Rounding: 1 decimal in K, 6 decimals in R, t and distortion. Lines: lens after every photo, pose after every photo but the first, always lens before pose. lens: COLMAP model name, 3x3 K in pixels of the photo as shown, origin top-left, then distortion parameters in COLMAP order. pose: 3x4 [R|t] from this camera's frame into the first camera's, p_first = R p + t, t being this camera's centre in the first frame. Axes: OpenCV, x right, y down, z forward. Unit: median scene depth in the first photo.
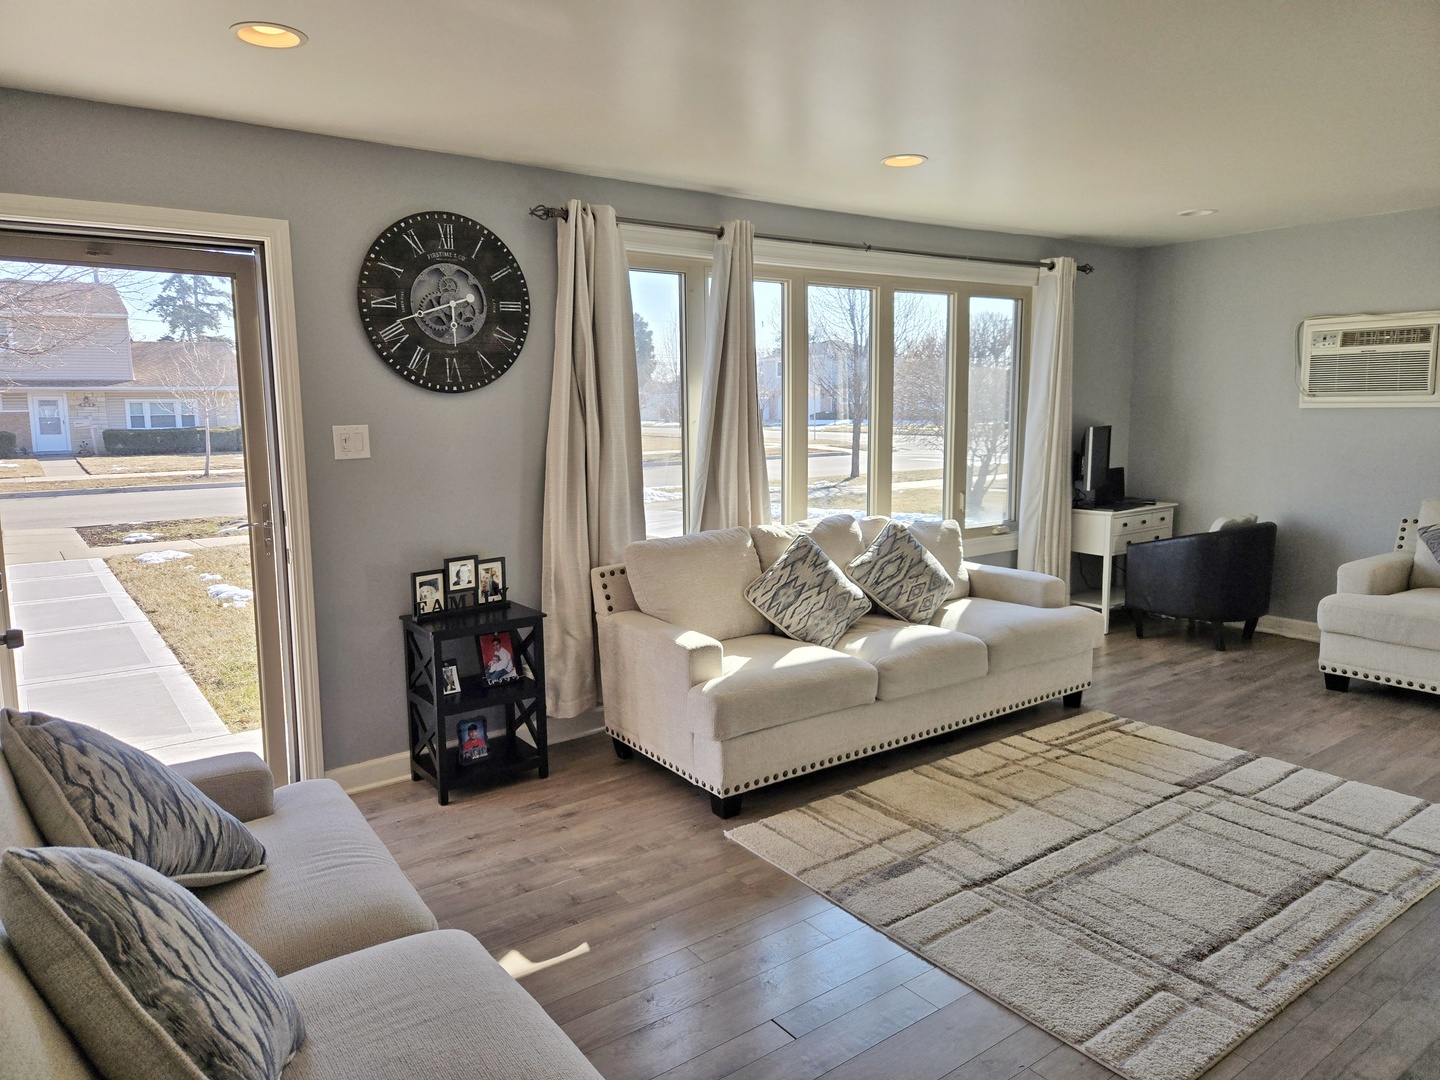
lens RADIAL K [[973.0, 0, 727.2], [0, 973.0, 533.5], [0, 0, 1]] dist [0.043697, -0.016485]
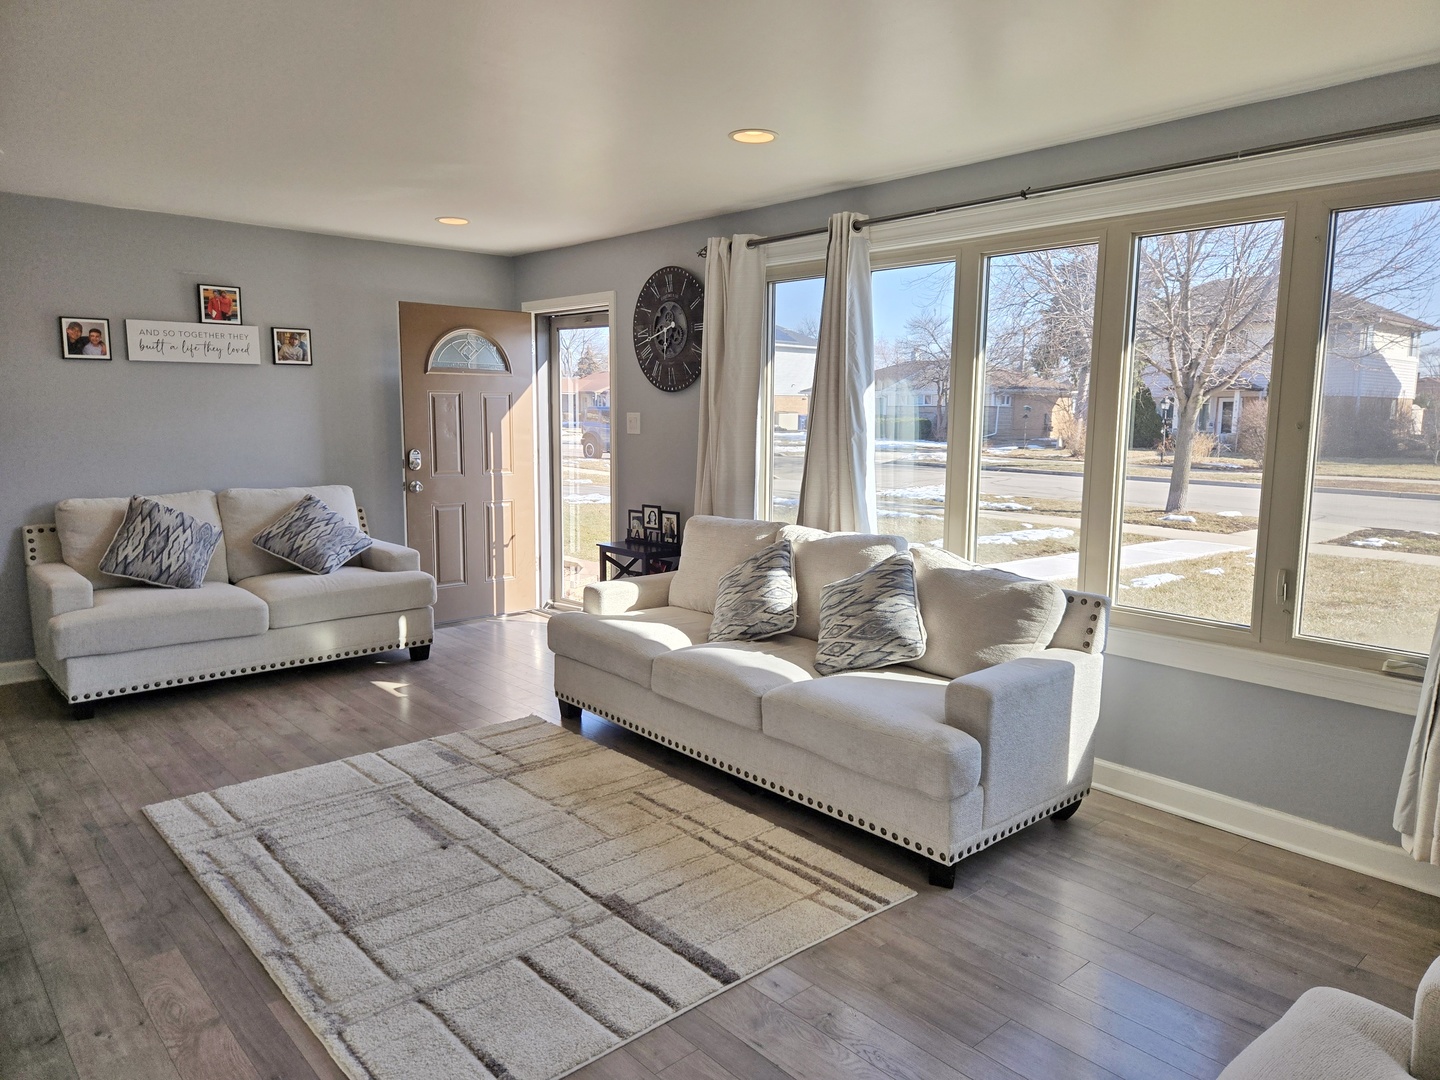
lens RADIAL K [[973.0, 0, 730.6], [0, 973.0, 541.8], [0, 0, 1]] dist [0.043697, -0.016485]
pose [[0.098051, 0.146227, -0.984380, 1.156338], [-0.151468, 0.979815, 0.130462, -0.127612], [0.983587, 0.136310, 0.118221, 0.942191]]
